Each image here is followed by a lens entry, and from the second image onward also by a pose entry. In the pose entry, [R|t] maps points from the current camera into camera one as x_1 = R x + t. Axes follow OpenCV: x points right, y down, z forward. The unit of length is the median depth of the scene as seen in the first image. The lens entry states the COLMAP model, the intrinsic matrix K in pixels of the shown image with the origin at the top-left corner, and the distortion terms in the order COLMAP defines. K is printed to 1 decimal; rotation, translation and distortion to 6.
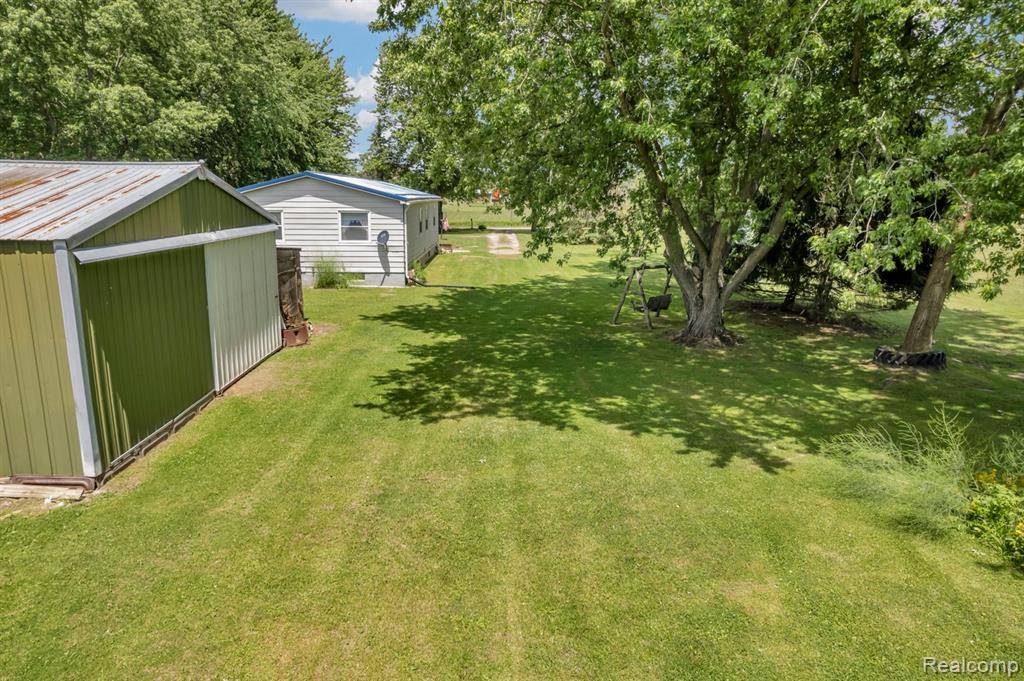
lens RADIAL K [[673.6, 0, 512.0], [0, 673.6, 340.5], [0, 0, 1]] dist [-0.054351, 0.000766]
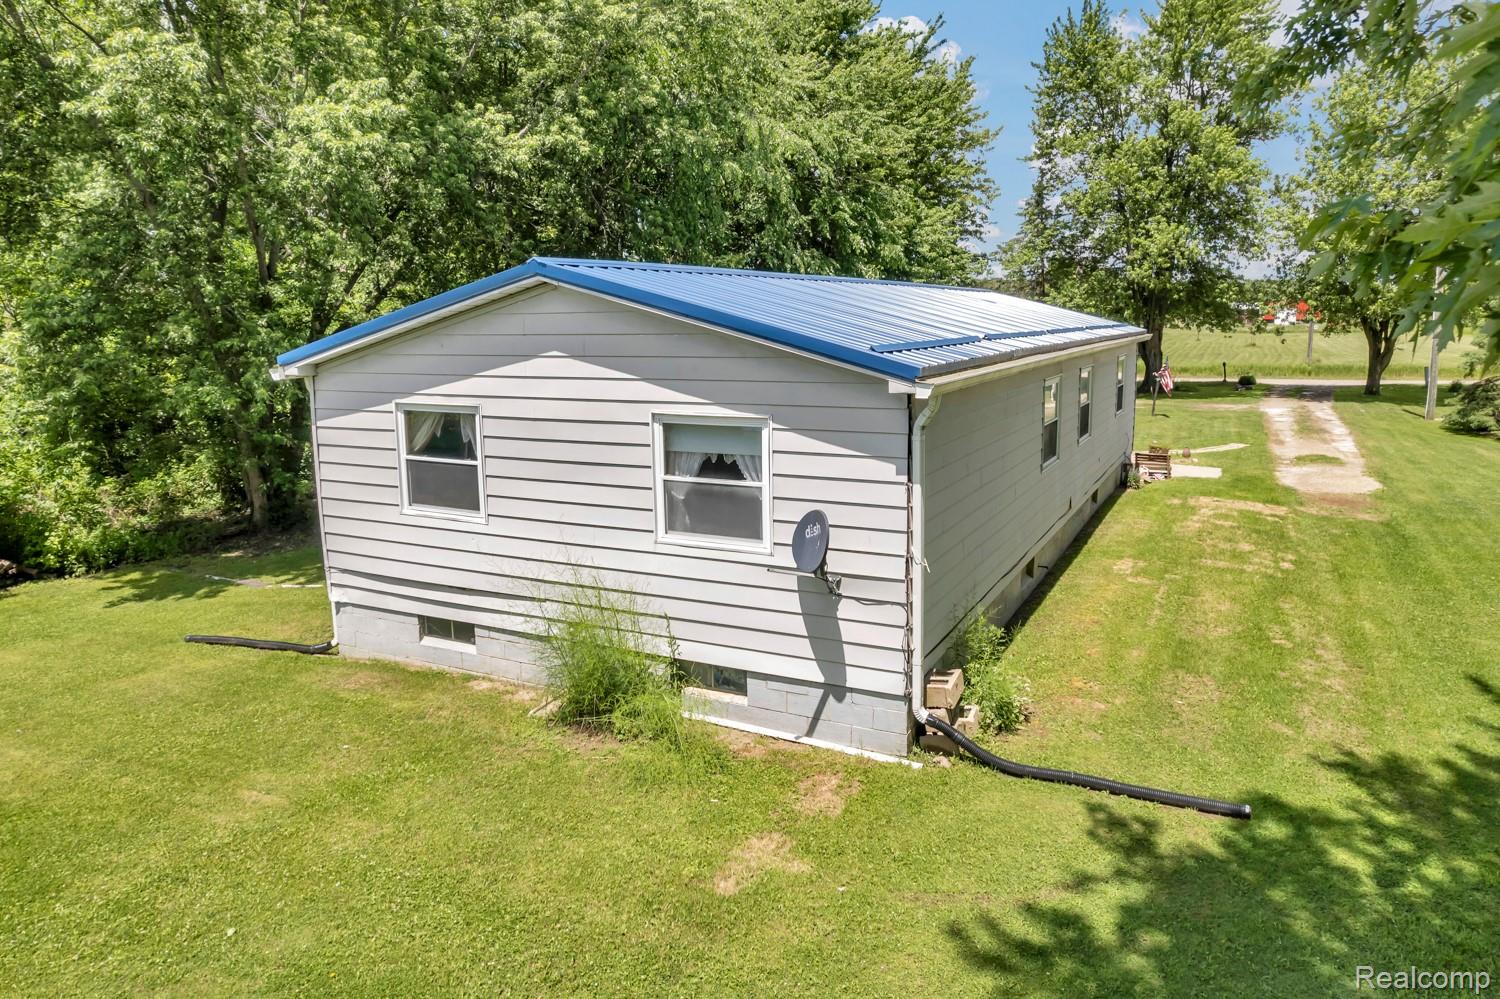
lens RADIAL K [[1014.9, 0, 738.3], [0, 1014.9, 494.1], [0, 0, 1]] dist [-0.053308, 0.003072]
pose [[0.875705, 0.057537, -0.479406, -0.052395], [-0.076299, 0.996890, -0.019726, -0.155454], [0.476780, 0.053853, 0.877371, 0.672969]]
